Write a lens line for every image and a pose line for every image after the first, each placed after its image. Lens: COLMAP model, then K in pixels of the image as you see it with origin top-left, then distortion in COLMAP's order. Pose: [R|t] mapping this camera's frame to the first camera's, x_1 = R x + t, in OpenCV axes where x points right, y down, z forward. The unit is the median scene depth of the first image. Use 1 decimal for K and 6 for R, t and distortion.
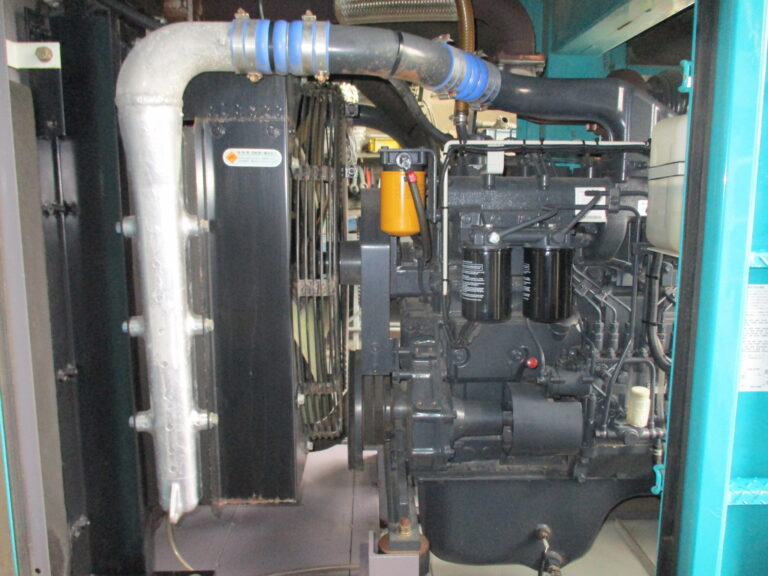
lens RADIAL K [[640.9, 0, 384.0], [0, 640.9, 288.0], [0, 0, 1]] dist [-0.042226, -0.000269]
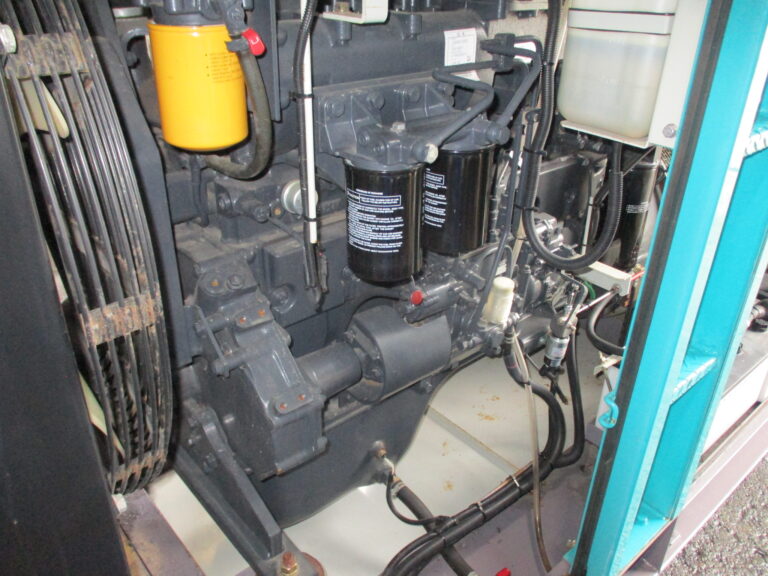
lens RADIAL K [[640.9, 0, 384.0], [0, 640.9, 288.0], [0, 0, 1]] dist [-0.042226, -0.000269]
pose [[0.748019, -0.306329, 0.588754, -0.235829], [0.081462, 0.922778, 0.376623, -0.181452], [-0.658659, -0.233760, 0.715209, 0.544164]]
